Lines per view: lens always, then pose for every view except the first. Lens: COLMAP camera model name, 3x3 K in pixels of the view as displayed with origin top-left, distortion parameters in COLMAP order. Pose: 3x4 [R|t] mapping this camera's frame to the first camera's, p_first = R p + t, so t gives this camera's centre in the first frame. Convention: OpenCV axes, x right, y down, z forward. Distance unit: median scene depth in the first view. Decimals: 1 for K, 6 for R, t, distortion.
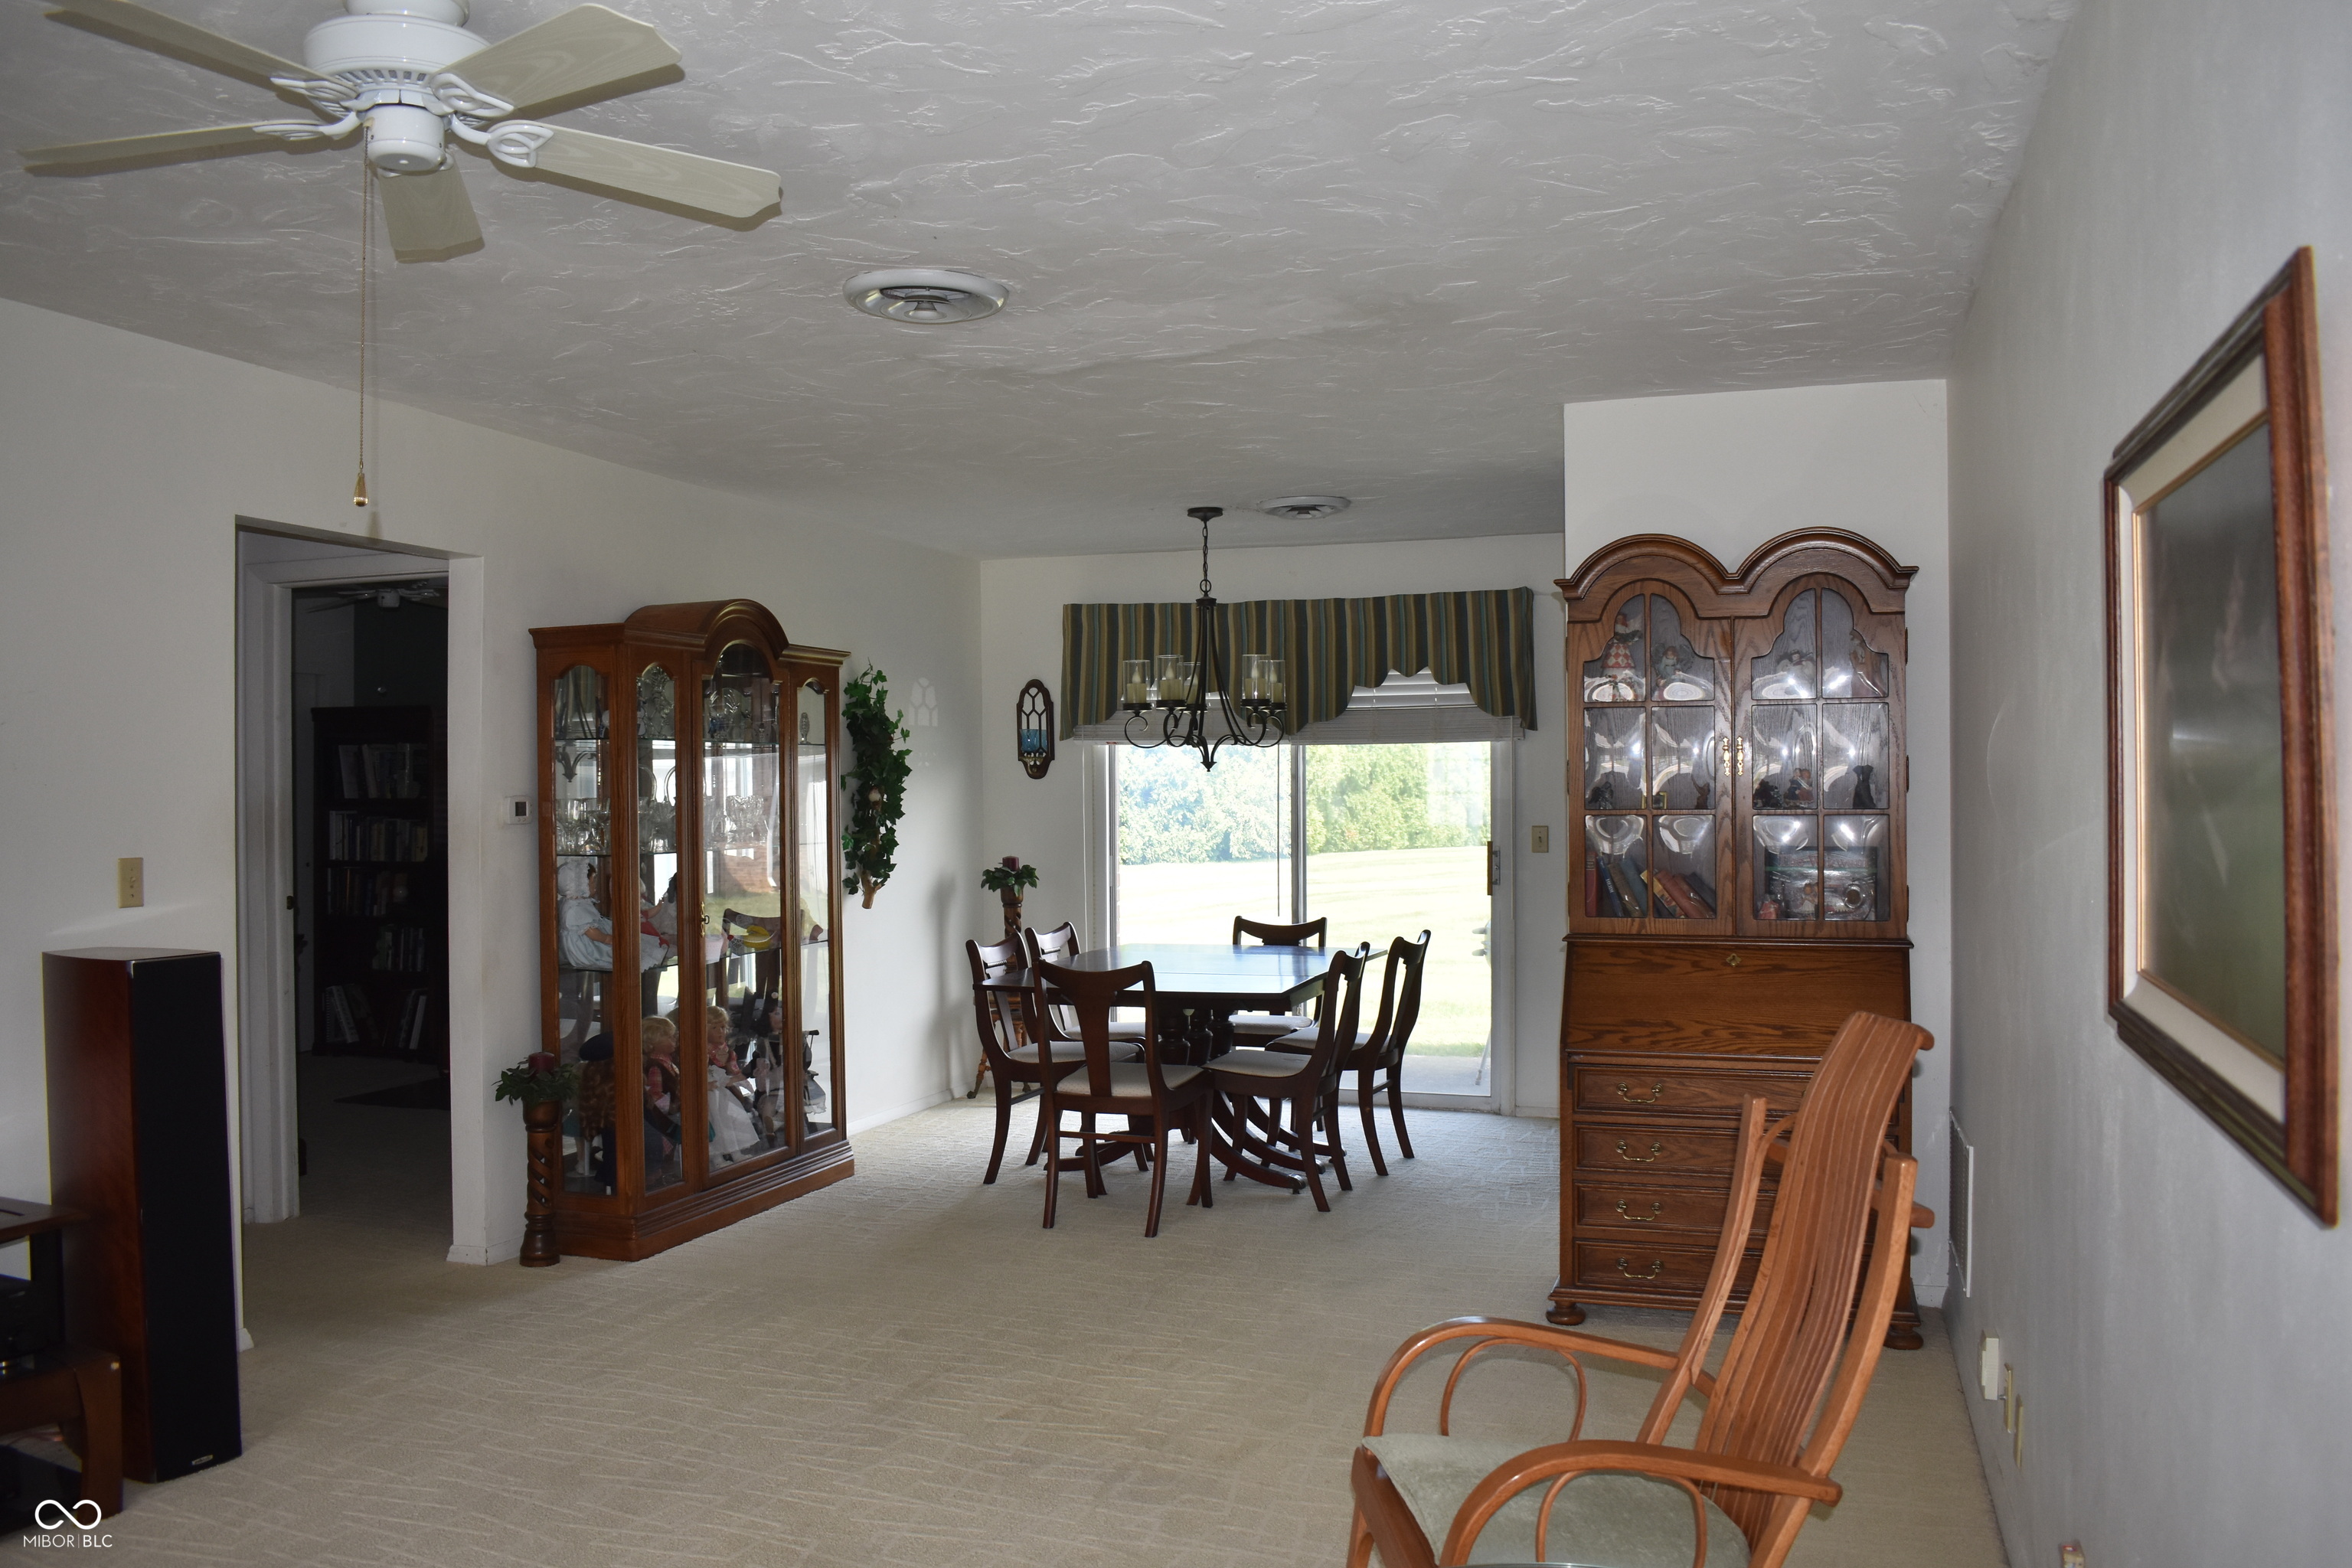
lens RADIAL K [[1834.5, 0, 1179.9], [0, 1834.5, 772.7], [0, 0, 1]] dist [-0.089010, 0.014551]
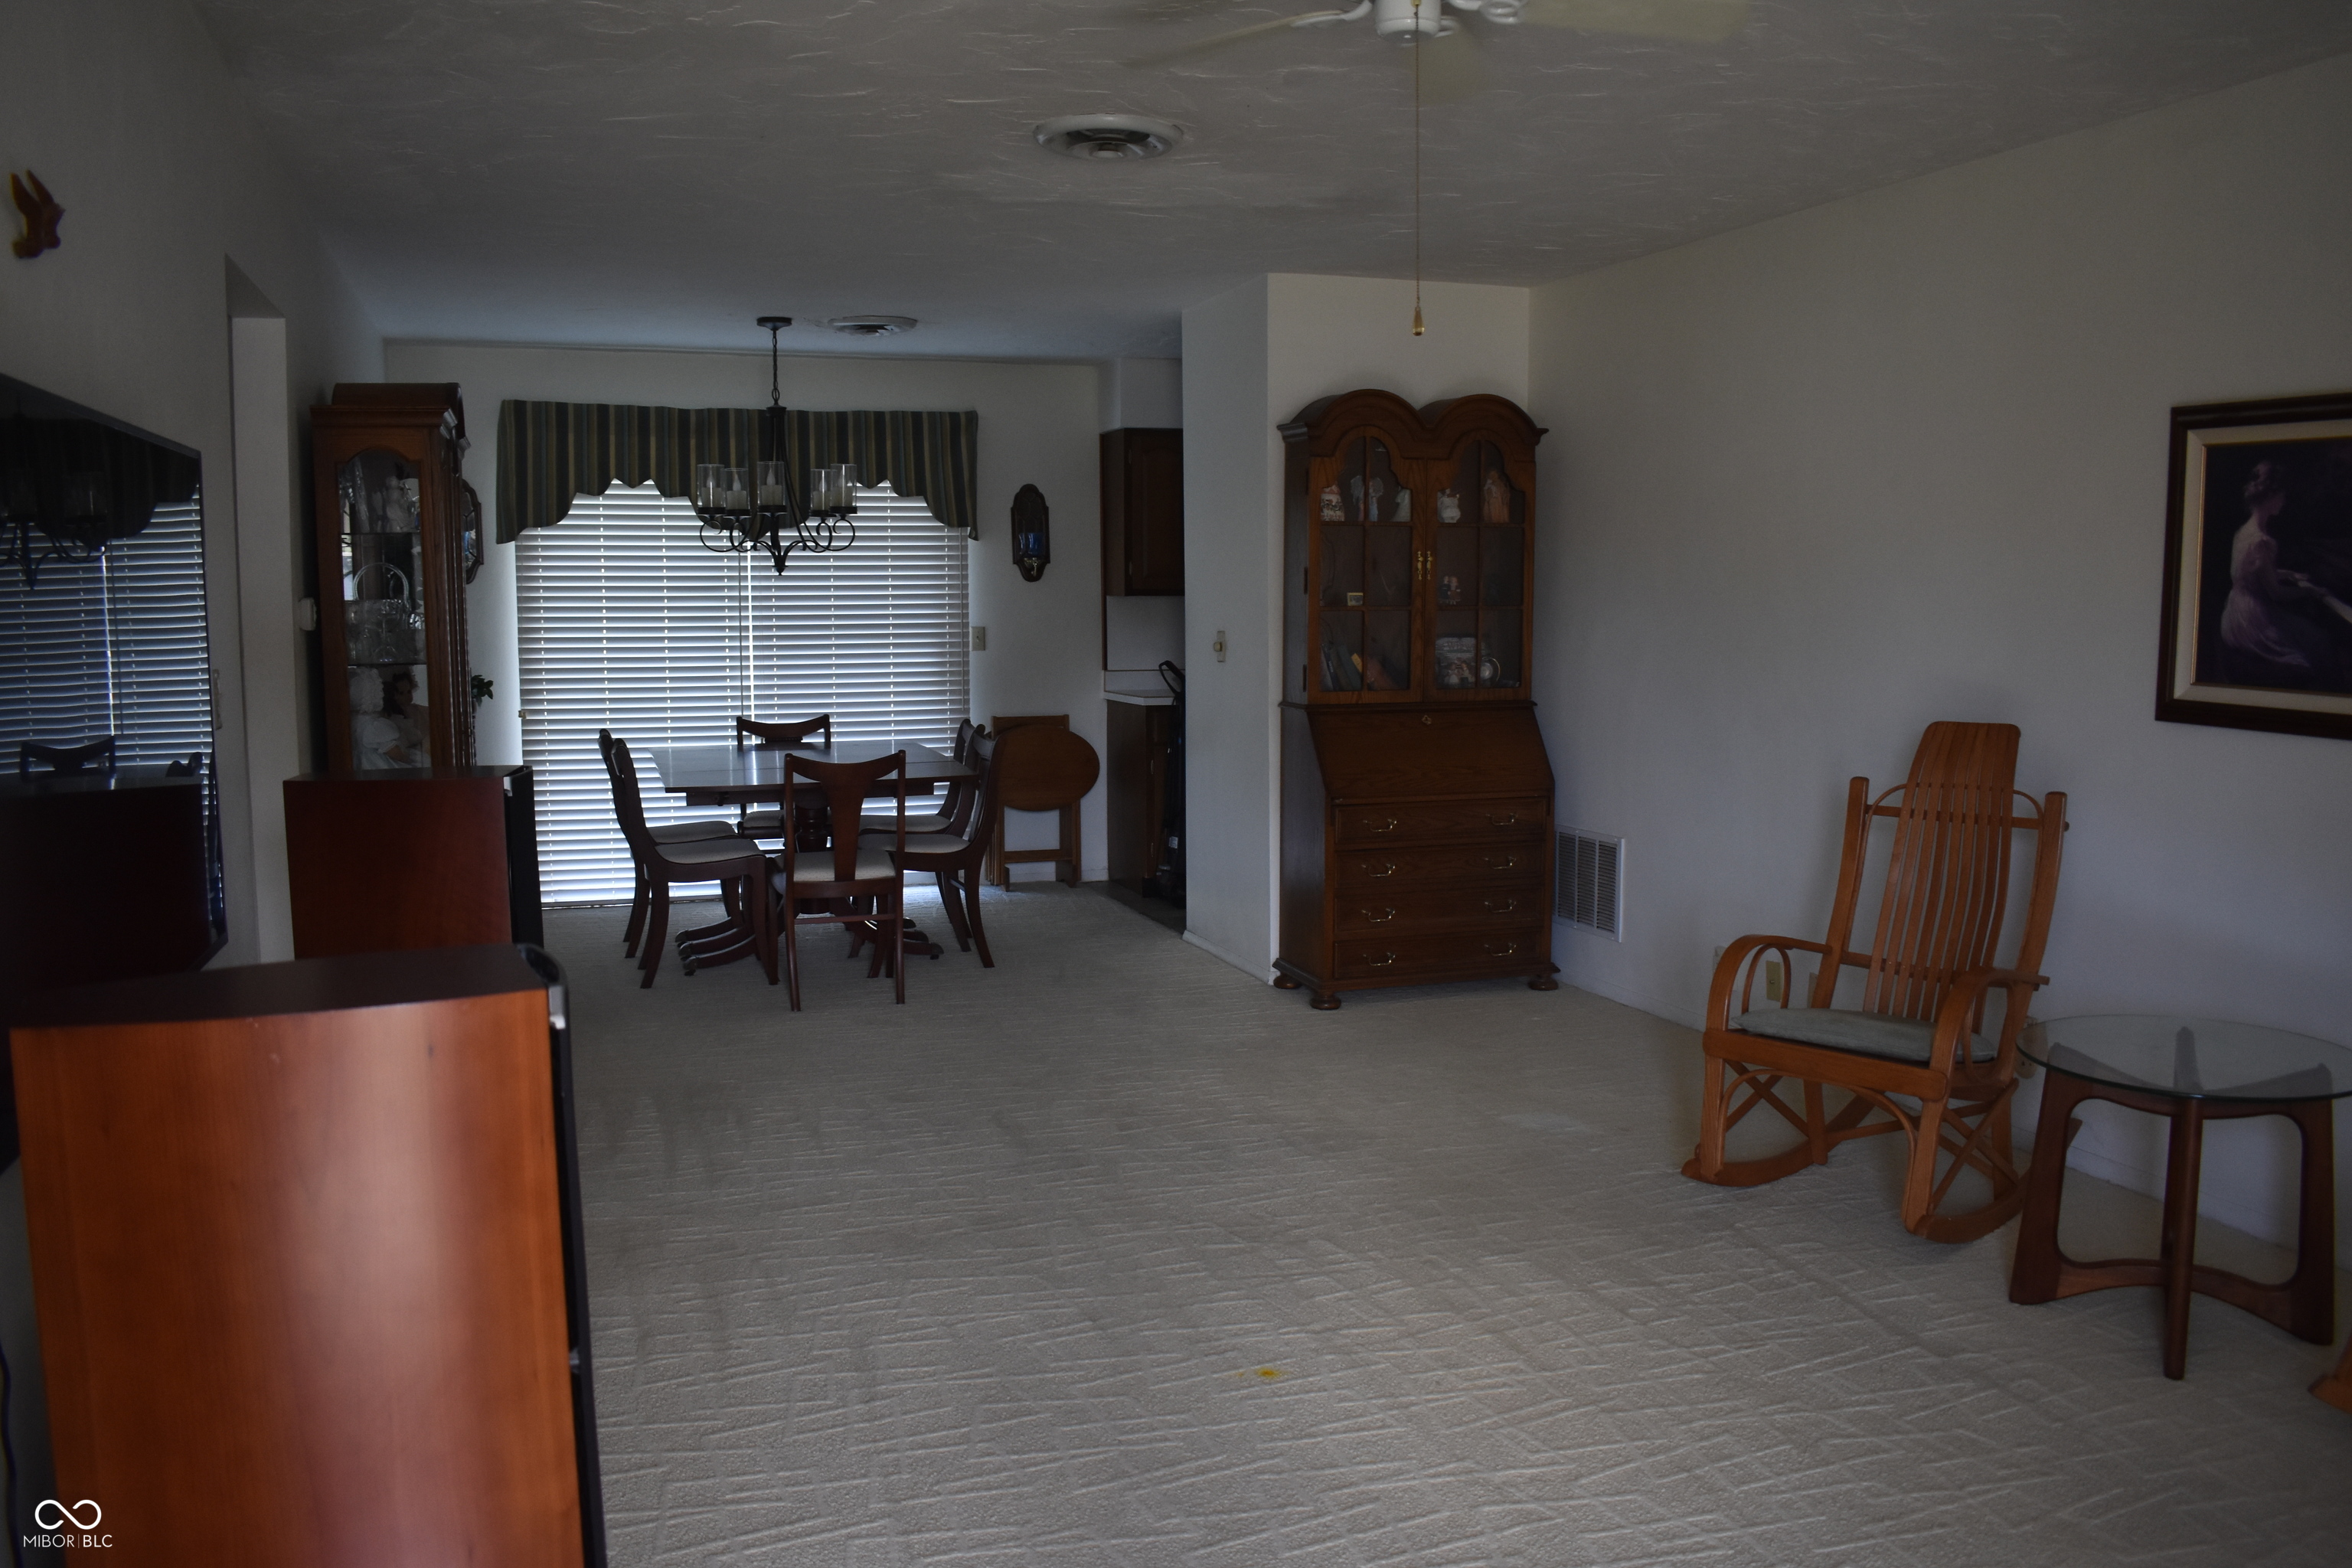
lens RADIAL K [[1834.5, 0, 1164.6], [0, 1834.5, 784.2], [0, 0, 1]] dist [-0.089010, 0.014551]
pose [[0.785775, -0.061482, 0.615450, -0.556644], [-0.004959, 0.994389, 0.105668, 0.007662], [-0.618493, -0.086083, 0.781061, 0.060985]]
